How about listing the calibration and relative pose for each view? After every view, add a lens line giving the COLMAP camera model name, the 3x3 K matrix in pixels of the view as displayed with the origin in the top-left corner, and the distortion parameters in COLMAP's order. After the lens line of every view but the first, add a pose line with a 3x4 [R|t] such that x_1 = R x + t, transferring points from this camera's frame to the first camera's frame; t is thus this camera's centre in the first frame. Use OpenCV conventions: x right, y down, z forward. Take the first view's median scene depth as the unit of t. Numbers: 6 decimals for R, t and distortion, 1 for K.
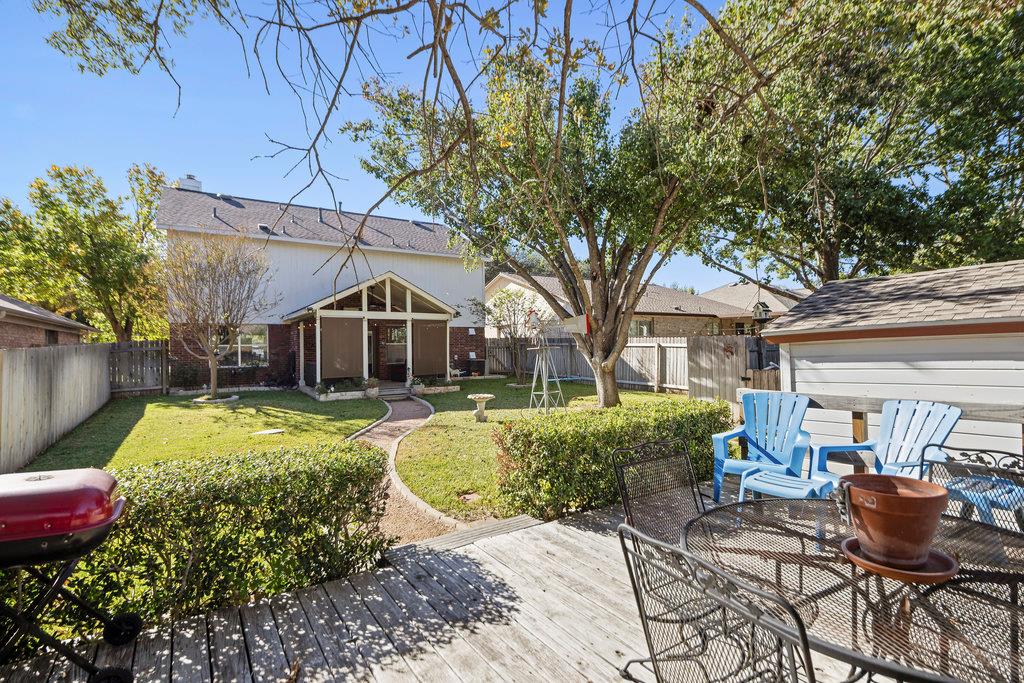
lens RADIAL K [[493.7, 0, 512.0], [0, 493.7, 341.5], [0, 0, 1]] dist [-0.000495, -0.000228]
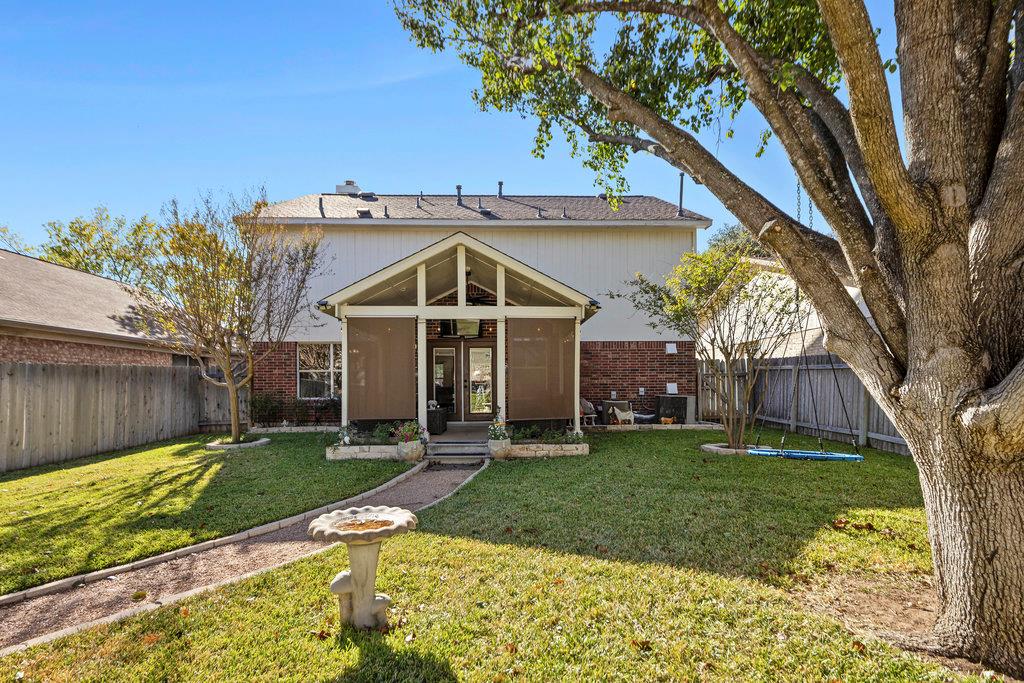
lens RADIAL K [[502.9, 0, 512.2], [0, 502.9, 389.3], [0, 0, 1]] dist [-0.000885, -0.000445]
pose [[0.856404, 0.010951, -0.516191, 0.090966], [-0.000567, 0.999794, 0.020270, 0.021983], [0.516307, -0.017066, 0.856234, 0.506652]]
